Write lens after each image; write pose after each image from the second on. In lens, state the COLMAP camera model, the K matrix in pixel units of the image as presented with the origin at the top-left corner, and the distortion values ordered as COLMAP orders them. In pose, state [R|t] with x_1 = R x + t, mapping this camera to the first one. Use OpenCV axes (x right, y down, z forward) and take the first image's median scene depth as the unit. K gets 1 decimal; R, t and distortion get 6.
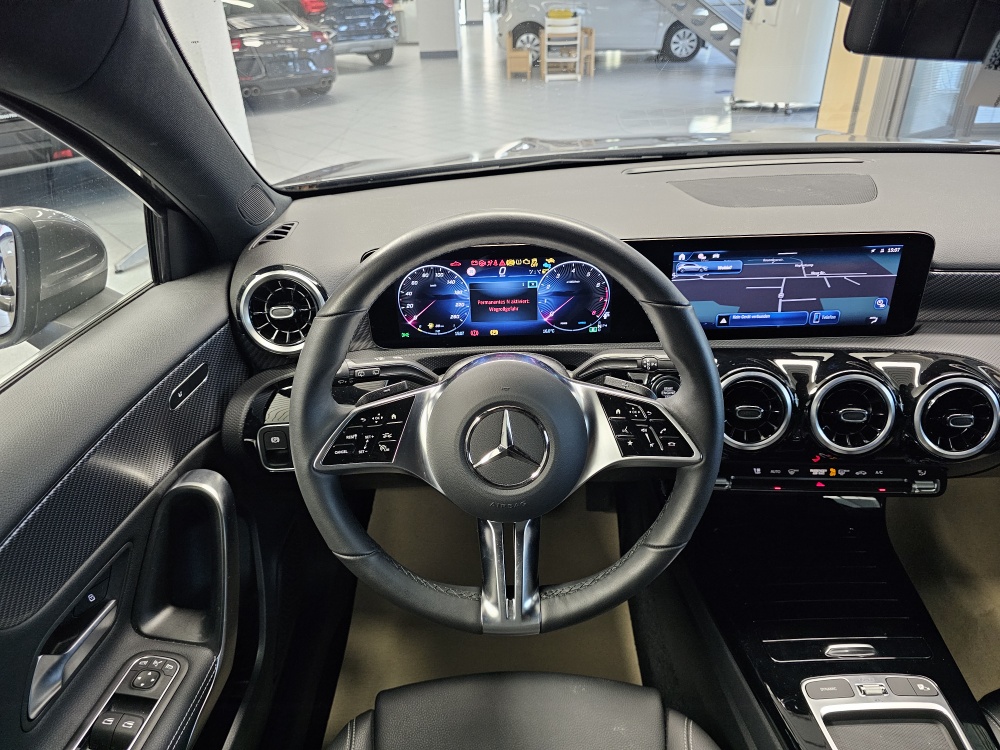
lens RADIAL K [[676.0, 0, 500.0], [0, 676.0, 375.0], [0, 0, 1]] dist [0.070174, -0.088797]
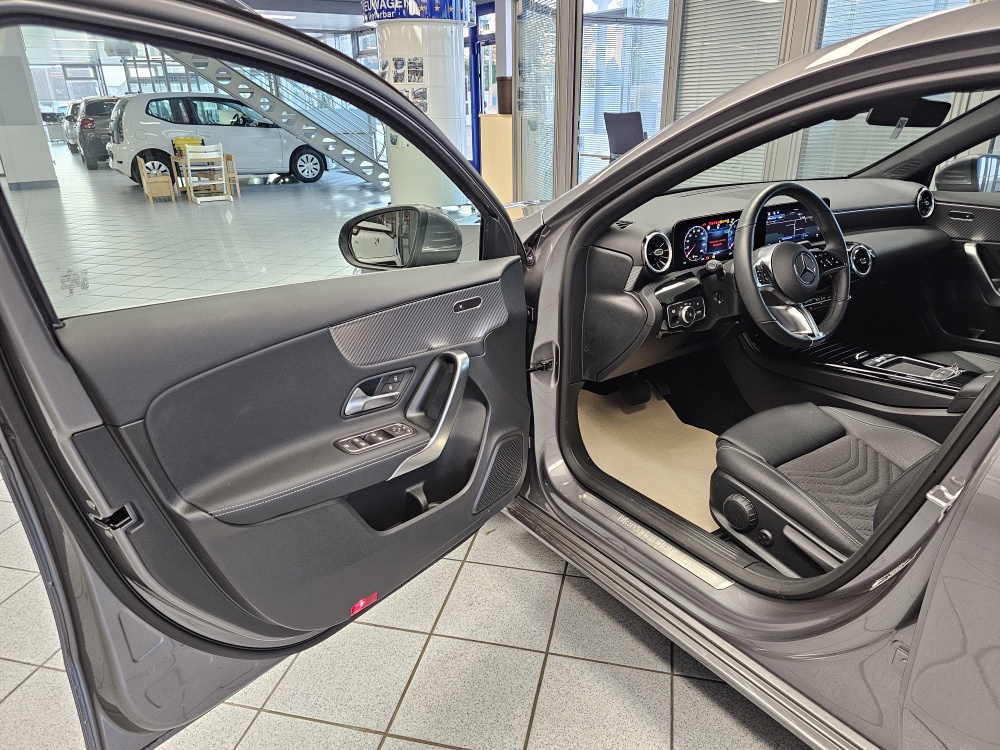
lens RADIAL K [[691.2, 0, 500.0], [0, 691.2, 375.0], [0, 0, 1]] dist [0.082301, -0.097907]
pose [[0.823472, -0.190233, 0.534514, -1.838641], [0.276753, 0.957109, -0.085732, 0.300632], [-0.495279, 0.218526, 0.840800, -0.445101]]
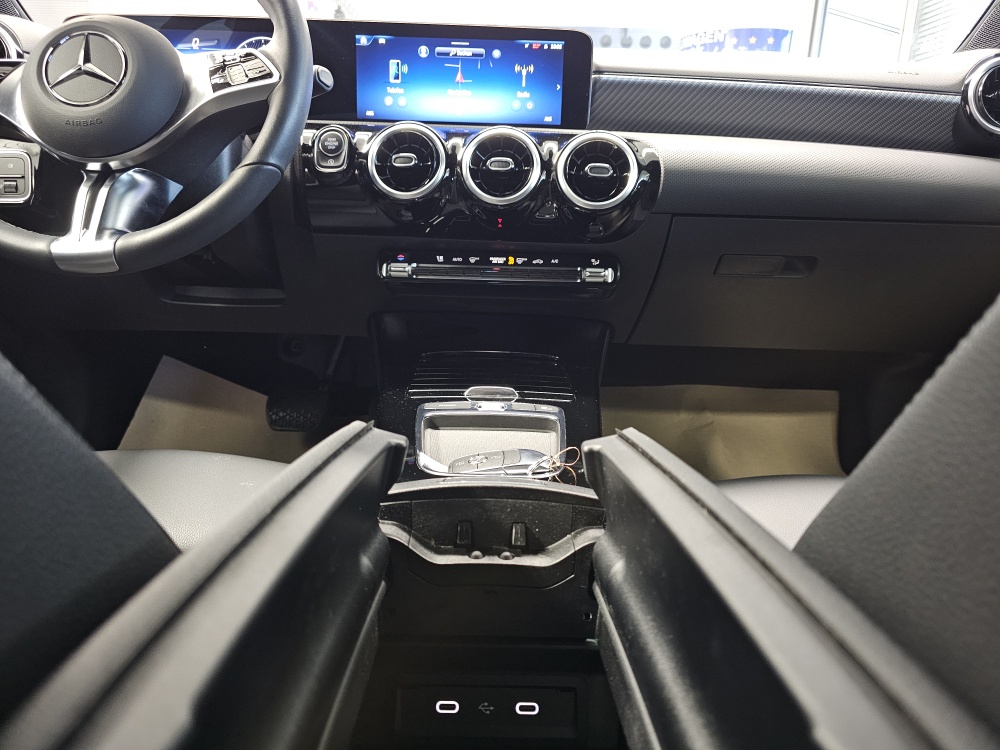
lens RADIAL K [[691.2, 0, 500.0], [0, 691.2, 375.0], [0, 0, 1]] dist [0.082301, -0.097907]
pose [[0.997903, 0.057422, 0.029858, 0.458847], [-0.048174, 0.967088, -0.249839, 0.573735], [-0.043222, 0.247877, 0.967827, 0.055024]]
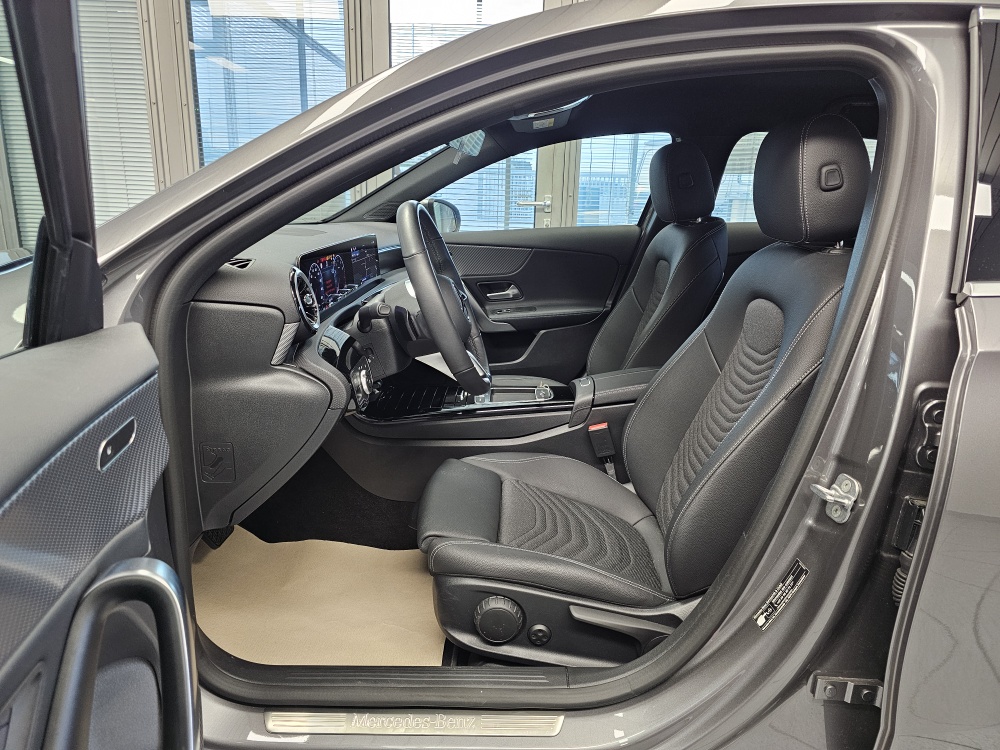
lens RADIAL K [[676.0, 0, 500.0], [0, 676.0, 375.0], [0, 0, 1]] dist [0.070174, -0.088797]
pose [[-0.000238, -0.227105, 0.973870, -1.605288], [0.480153, 0.854238, 0.199325, -0.048966], [-0.877185, 0.467654, 0.108842, 0.561780]]
